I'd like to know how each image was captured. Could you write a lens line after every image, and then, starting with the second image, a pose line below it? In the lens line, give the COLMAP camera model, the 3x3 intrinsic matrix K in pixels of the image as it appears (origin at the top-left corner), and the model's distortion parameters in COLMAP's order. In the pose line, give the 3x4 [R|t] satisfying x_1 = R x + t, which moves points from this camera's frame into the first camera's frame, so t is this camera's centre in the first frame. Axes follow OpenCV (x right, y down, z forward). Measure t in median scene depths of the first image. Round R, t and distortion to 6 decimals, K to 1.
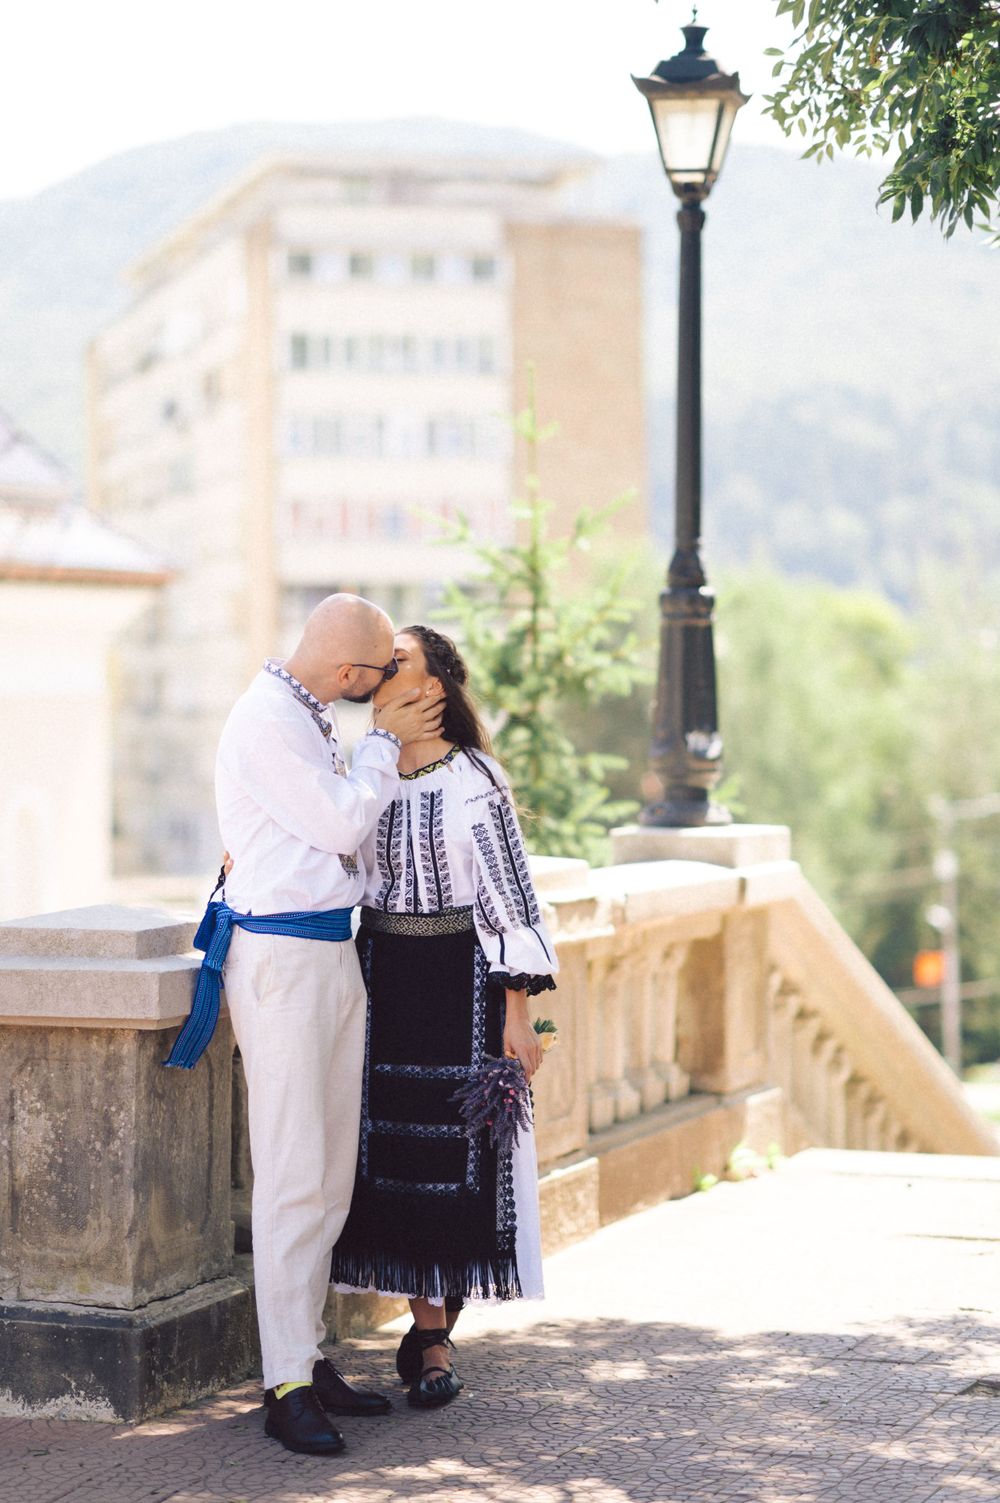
lens RADIAL K [[3768.1, 0, 500.0], [0, 3768.1, 753.5], [0, 0, 1]] dist [0.064941, 0.000000]
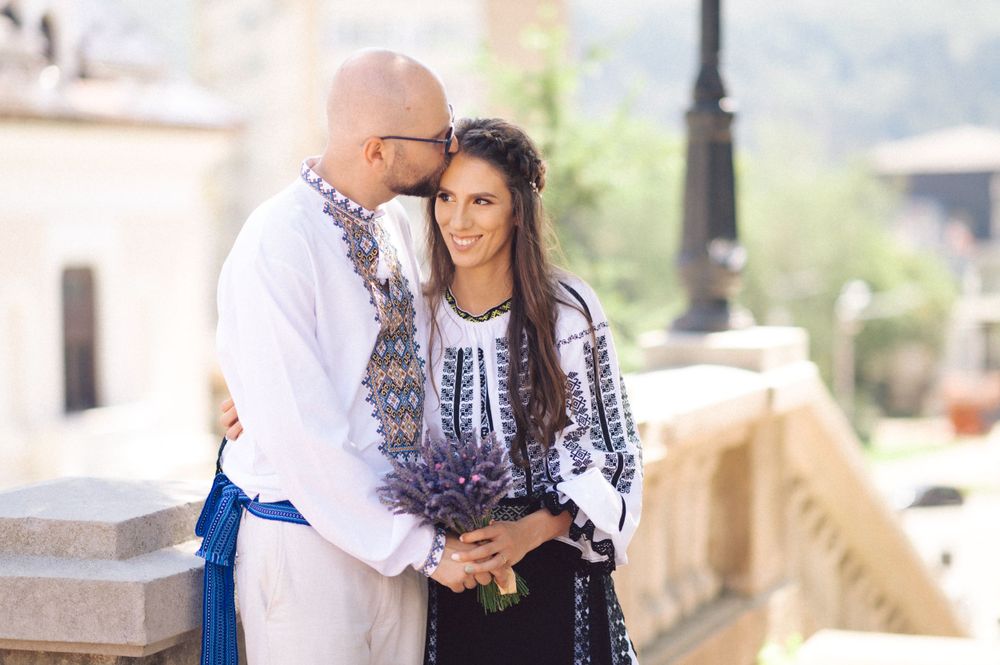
lens RADIAL K [[2507.1, 0, 498.7], [0, 2507.1, 330.0], [0, 0, 1]] dist [0.064941, 0.000000]
pose [[0.999927, -0.005989, 0.010473, -0.024479], [0.005645, 0.999454, 0.032552, -0.006695], [-0.010662, -0.032491, 0.999415, 0.480581]]
